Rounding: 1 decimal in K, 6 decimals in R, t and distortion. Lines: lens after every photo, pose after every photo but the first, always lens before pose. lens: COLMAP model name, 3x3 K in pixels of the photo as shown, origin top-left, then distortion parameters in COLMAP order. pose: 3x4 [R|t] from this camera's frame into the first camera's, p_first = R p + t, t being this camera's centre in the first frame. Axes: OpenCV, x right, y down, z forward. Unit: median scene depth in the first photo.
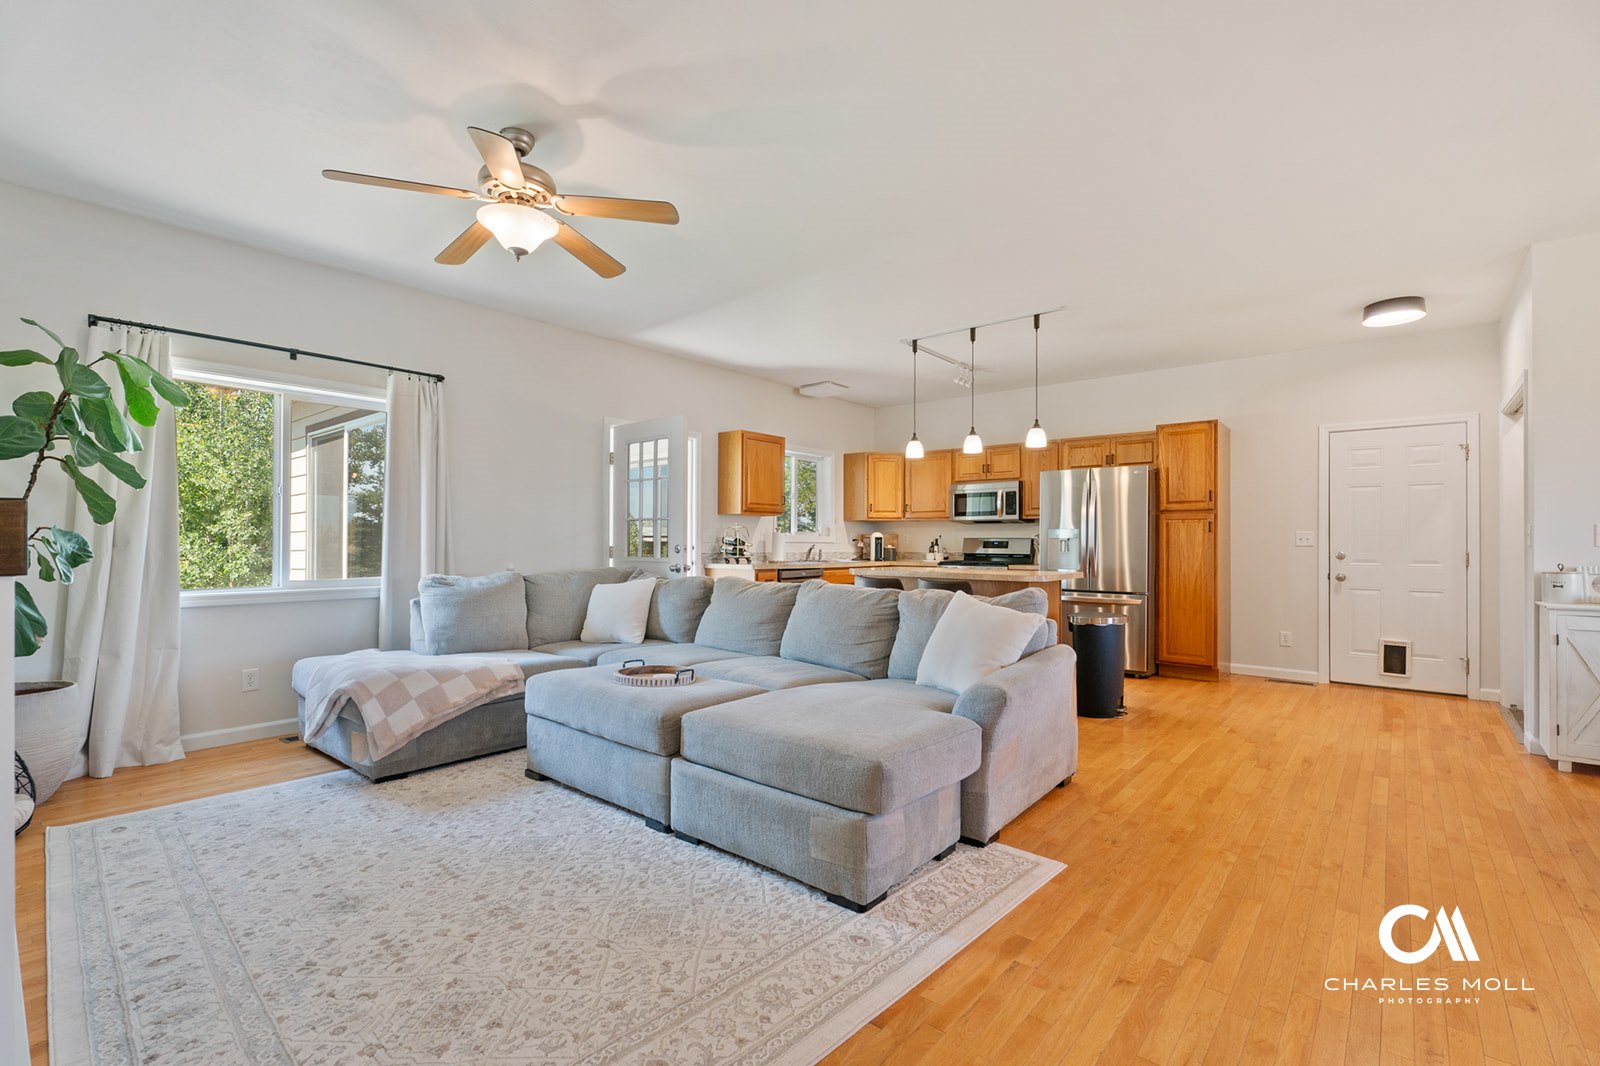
lens RADIAL K [[706.3, 0, 783.7], [0, 706.3, 535.7], [0, 0, 1]] dist [-0.005582, -0.001390]
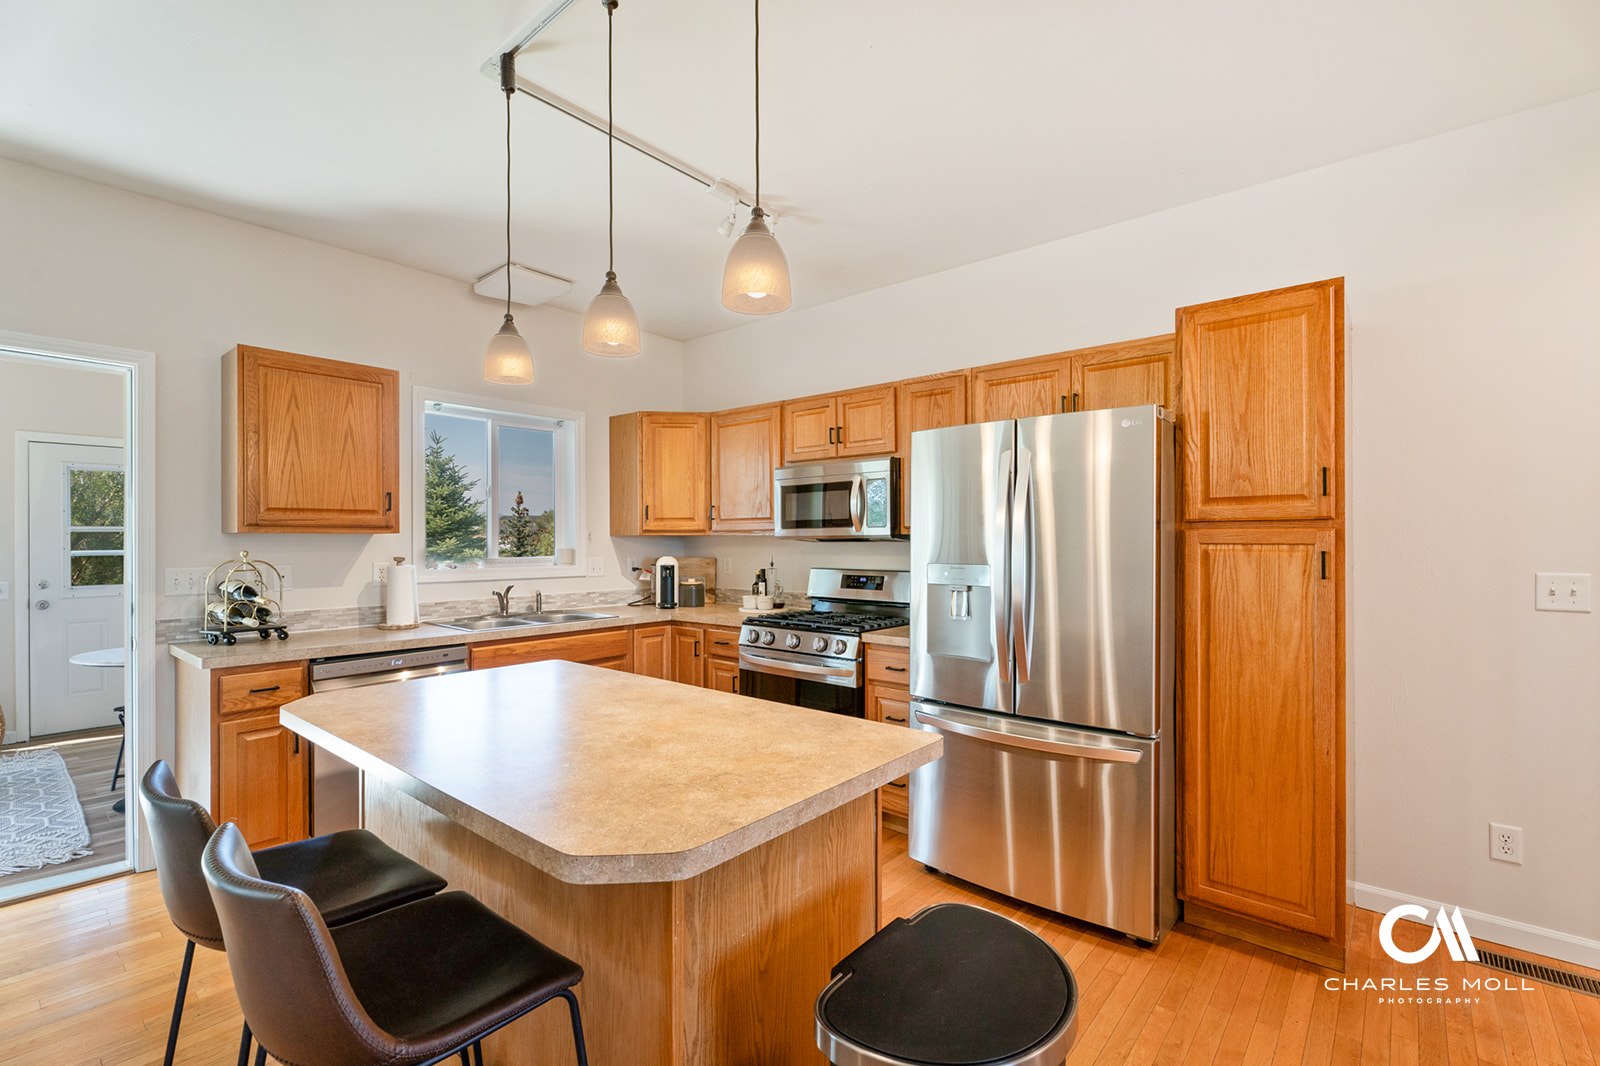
lens RADIAL K [[706.3, 0, 786.5], [0, 706.3, 540.5], [0, 0, 1]] dist [-0.005582, -0.001390]
pose [[0.999915, -0.009456, 0.008998, 0.267748], [0.009360, 0.999900, 0.010590, -0.027124], [-0.009098, -0.010505, 0.999903, 0.532437]]
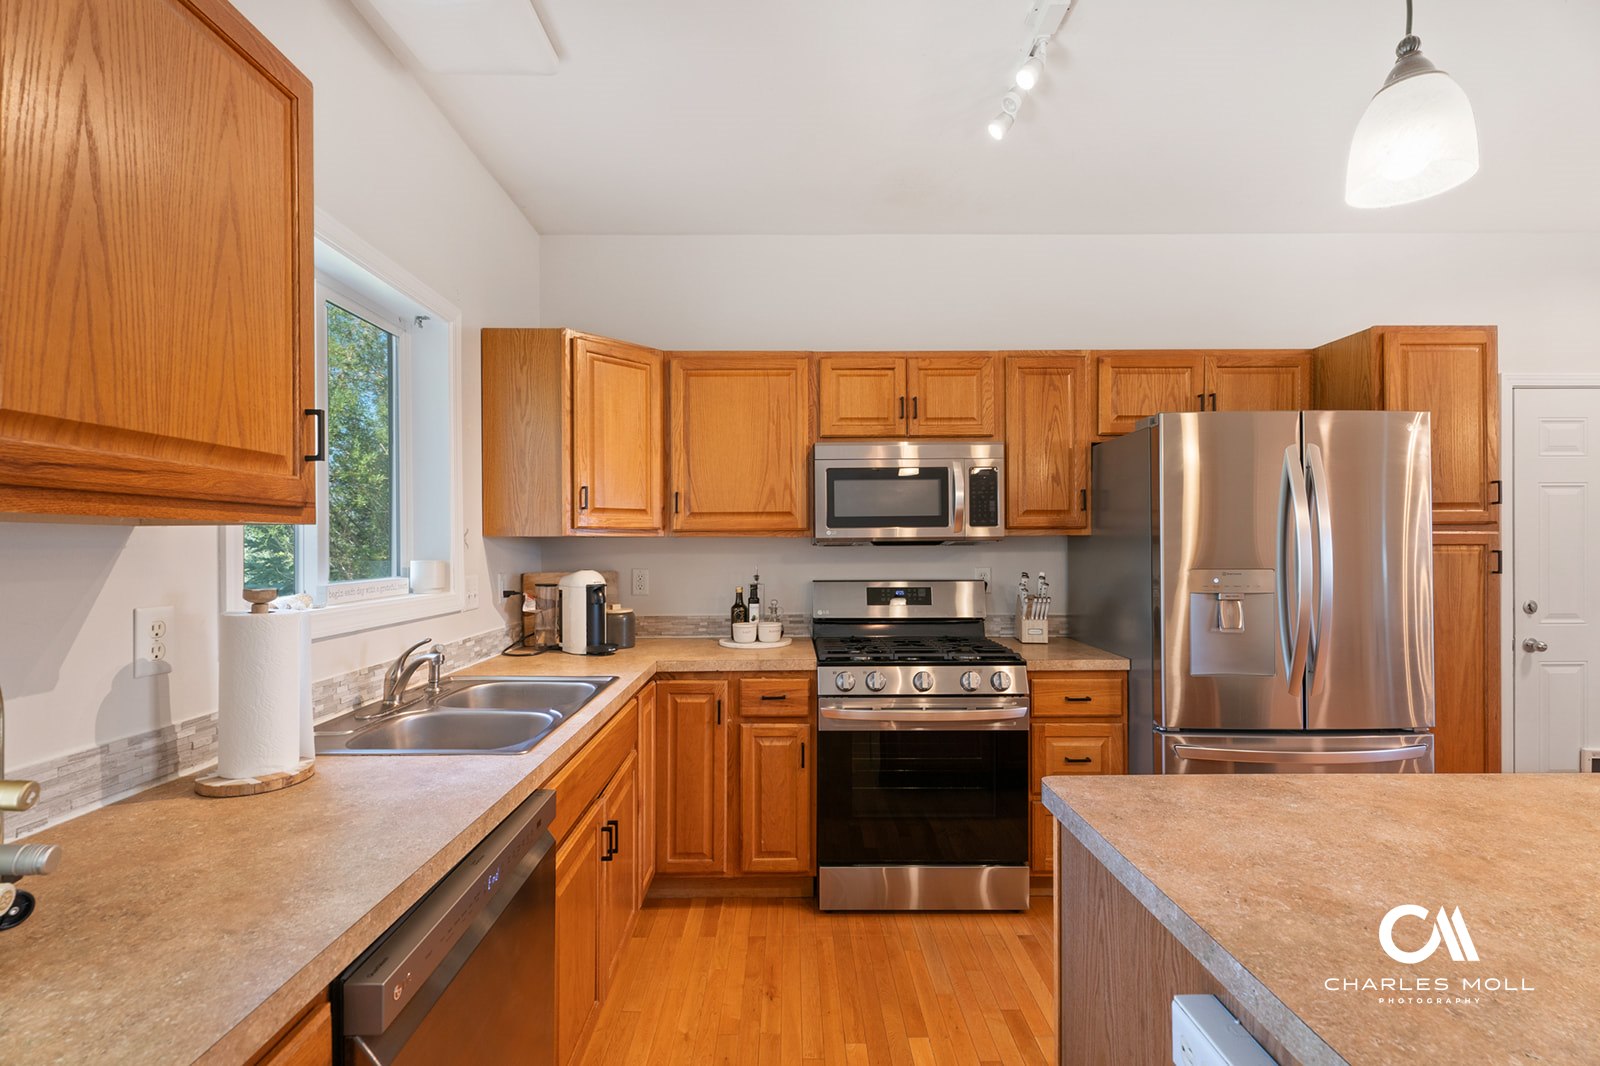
lens RADIAL K [[706.3, 0, 798.3], [0, 706.3, 531.2], [0, 0, 1]] dist [-0.005582, -0.001390]
pose [[0.757332, 0.000881, 0.653029, -0.018872], [0.003161, 0.999982, -0.005015, -0.026502], [-0.653022, 0.005862, 0.757316, 0.807110]]
